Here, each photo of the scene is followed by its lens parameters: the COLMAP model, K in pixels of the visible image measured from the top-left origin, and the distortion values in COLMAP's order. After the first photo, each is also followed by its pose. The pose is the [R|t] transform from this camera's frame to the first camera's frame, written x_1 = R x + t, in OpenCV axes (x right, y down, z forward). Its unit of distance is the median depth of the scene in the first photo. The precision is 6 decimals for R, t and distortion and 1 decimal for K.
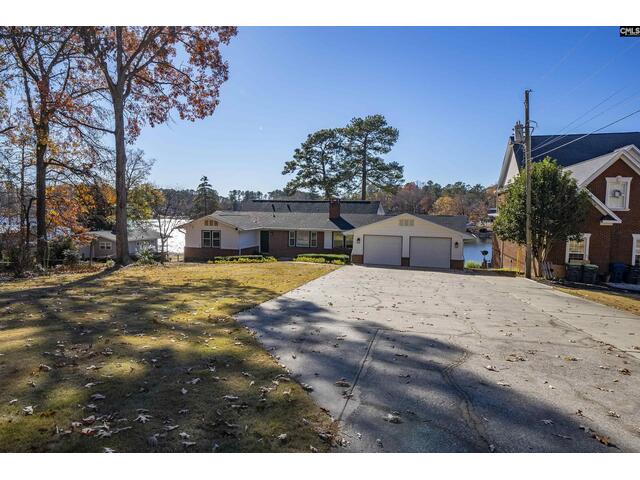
lens RADIAL K [[417.8, 0, 314.8], [0, 417.8, 240.0], [0, 0, 1]] dist [0.024991, 0.002129]
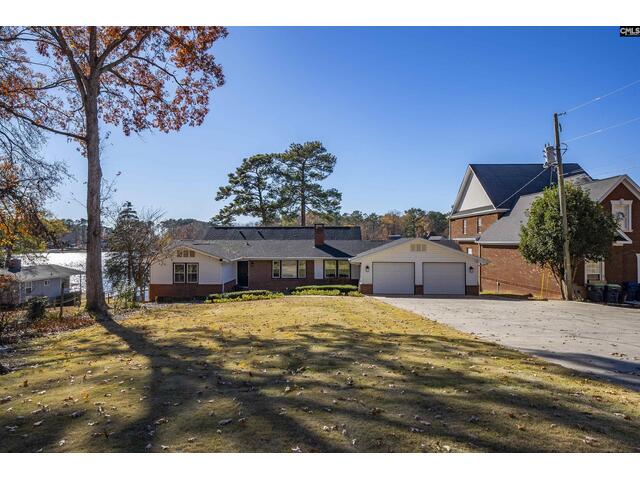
lens RADIAL K [[417.8, 0, 314.8], [0, 417.8, 240.0], [0, 0, 1]] dist [0.024991, 0.002129]
pose [[0.968157, -0.016739, 0.249783, -0.102714], [0.034075, 0.997288, -0.065242, -0.002322], [-0.248013, 0.071676, 0.966101, 0.063239]]
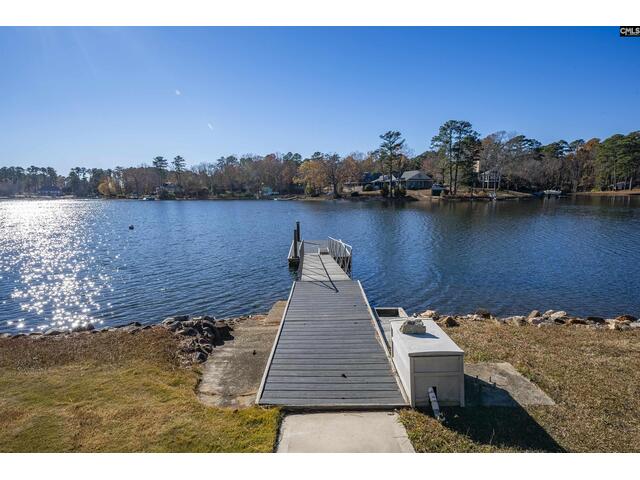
lens RADIAL K [[347.6, 0, 316.2], [0, 347.6, 239.9], [0, 0, 1]] dist [0.018576, 0.000212]
pose [[0.938348, -0.074856, 0.337489, 0.194425], [0.051800, 0.995698, 0.076824, 0.034443], [-0.341788, -0.054606, 0.938189, 0.946916]]
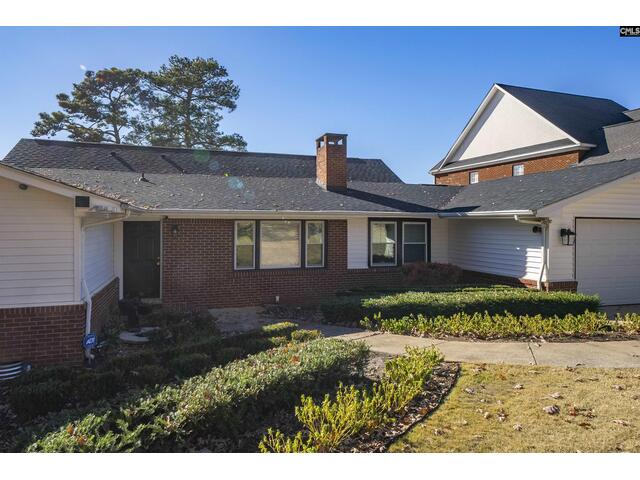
lens RADIAL K [[428.8, 0, 319.9], [0, 428.8, 227.0], [0, 0, 1]] dist [0.005209, 0.001888]
pose [[0.815568, -0.015323, 0.578459, -0.102244], [0.049811, 0.997798, -0.043796, 0.000032], [-0.576514, 0.064532, 0.814535, 0.371135]]
